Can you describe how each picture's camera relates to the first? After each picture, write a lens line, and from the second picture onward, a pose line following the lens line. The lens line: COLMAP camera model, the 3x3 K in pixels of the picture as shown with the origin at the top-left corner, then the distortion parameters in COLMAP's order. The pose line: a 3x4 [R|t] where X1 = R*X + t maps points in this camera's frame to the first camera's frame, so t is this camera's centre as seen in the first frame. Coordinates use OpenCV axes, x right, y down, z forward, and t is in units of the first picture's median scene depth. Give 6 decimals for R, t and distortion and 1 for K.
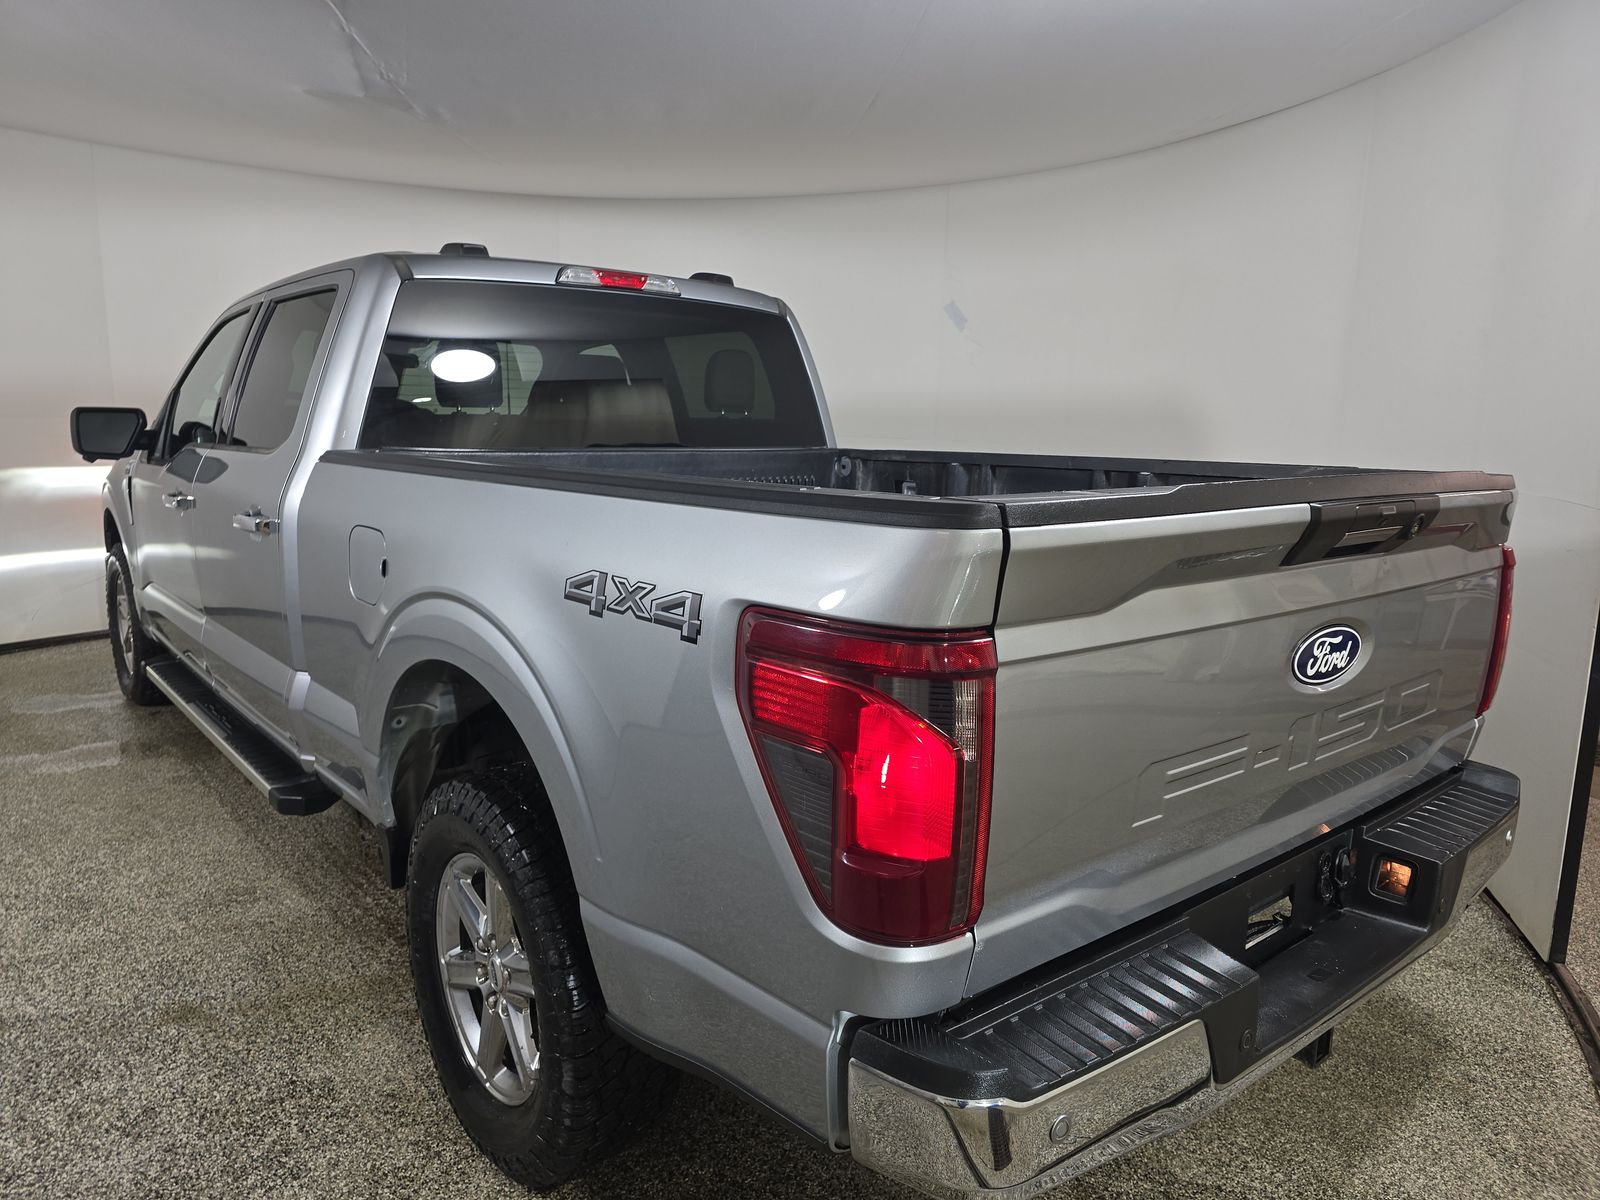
lens RADIAL K [[1086.7, 0, 800.0], [0, 1086.7, 600.0], [0, 0, 1]] dist [0.049349, 0.001724]
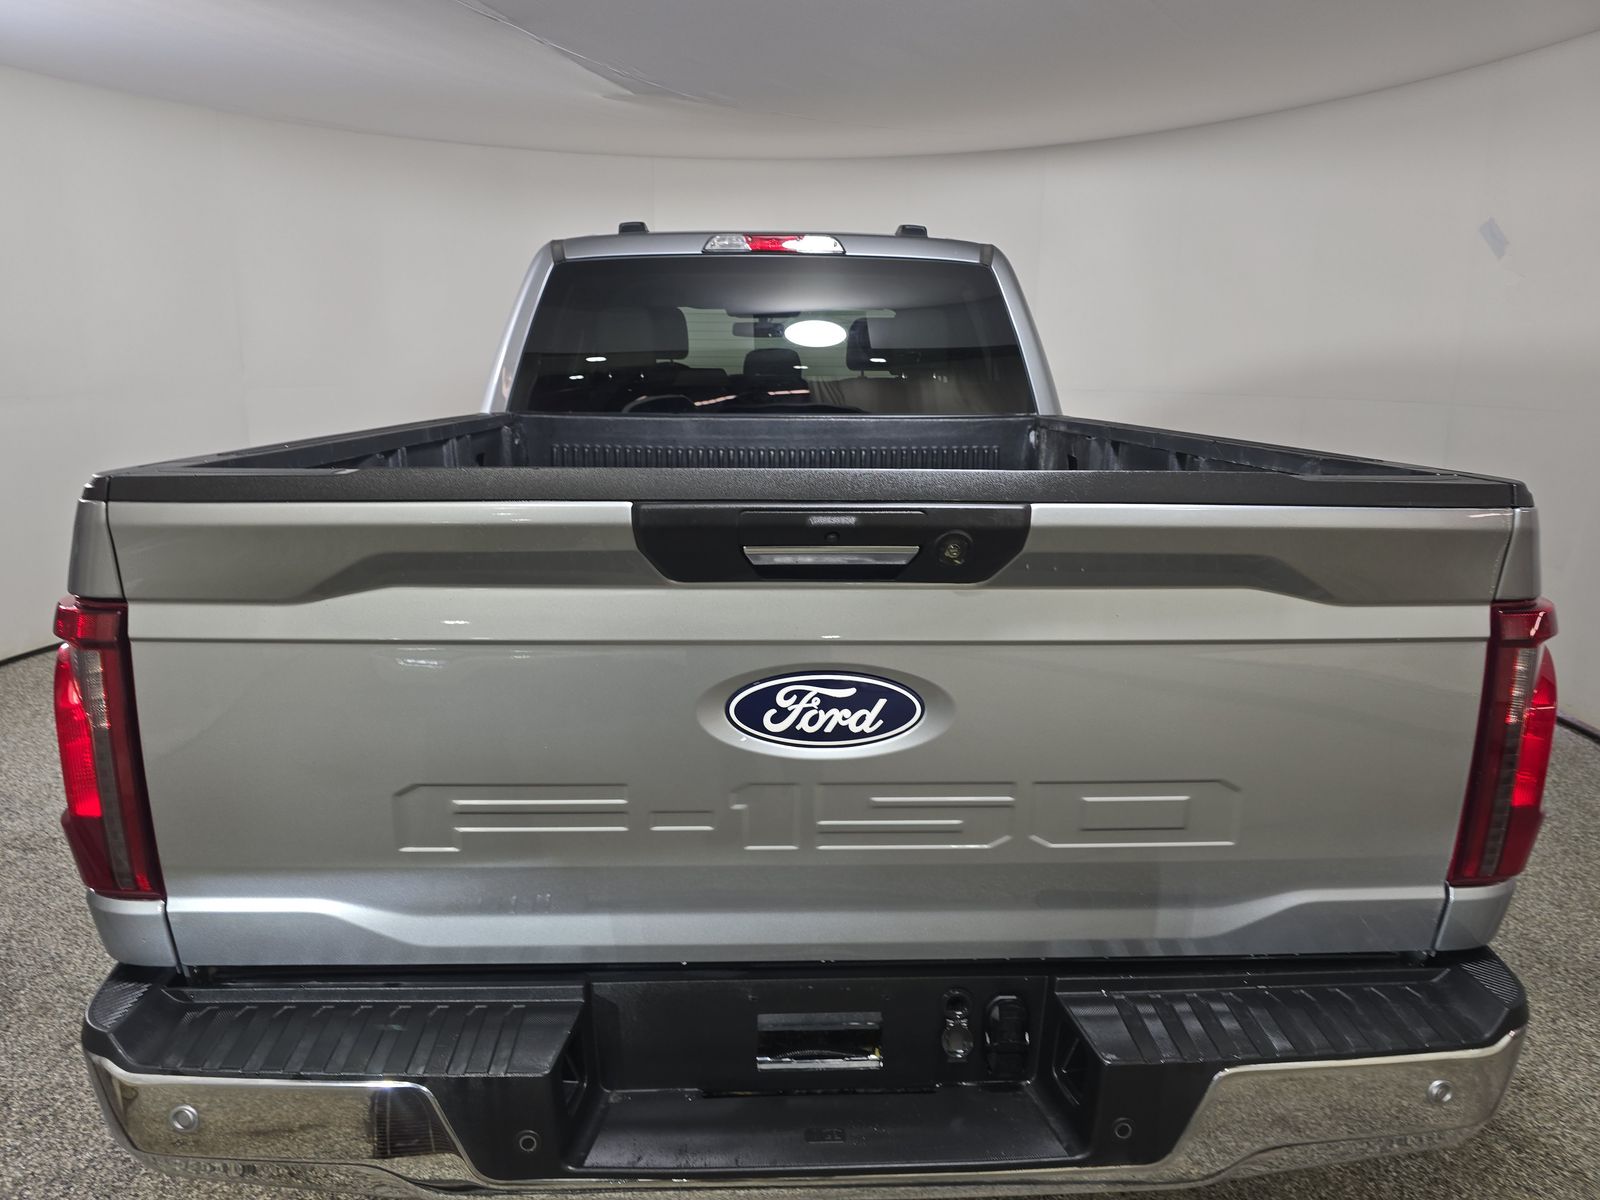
lens RADIAL K [[1119.4, 0, 800.0], [0, 1119.4, 600.0], [0, 0, 1]] dist [0.029801, -0.057218]
pose [[0.793359, 0.109170, -0.598885, 0.499362], [-0.090894, 0.994004, 0.060787, -0.037341], [0.601930, 0.006209, 0.798525, 0.213287]]
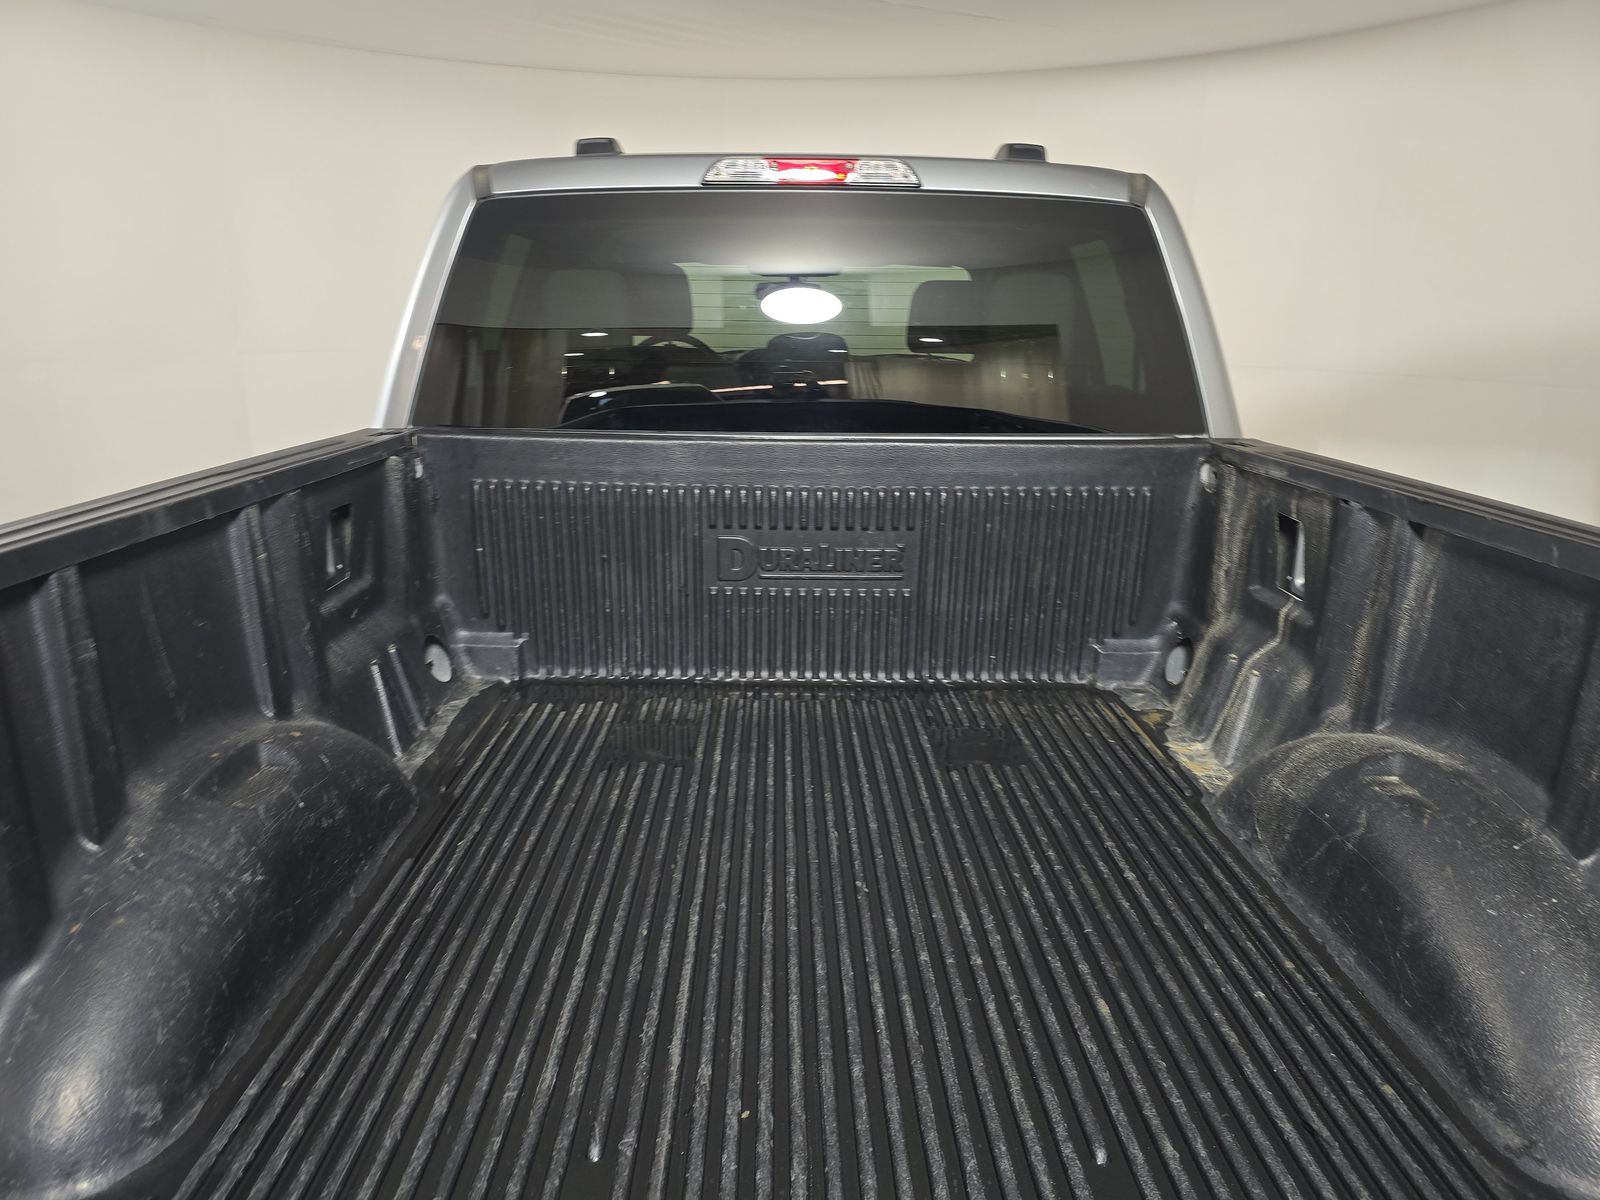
lens RADIAL K [[1109.6, 0, 800.0], [0, 1109.6, 600.0], [0, 0, 1]] dist [0.036207, -0.048690]
pose [[0.778484, 0.145901, -0.610472, 0.269334], [-0.099527, 0.988997, 0.109449, -0.115596], [0.619724, -0.024446, 0.784439, 0.483311]]
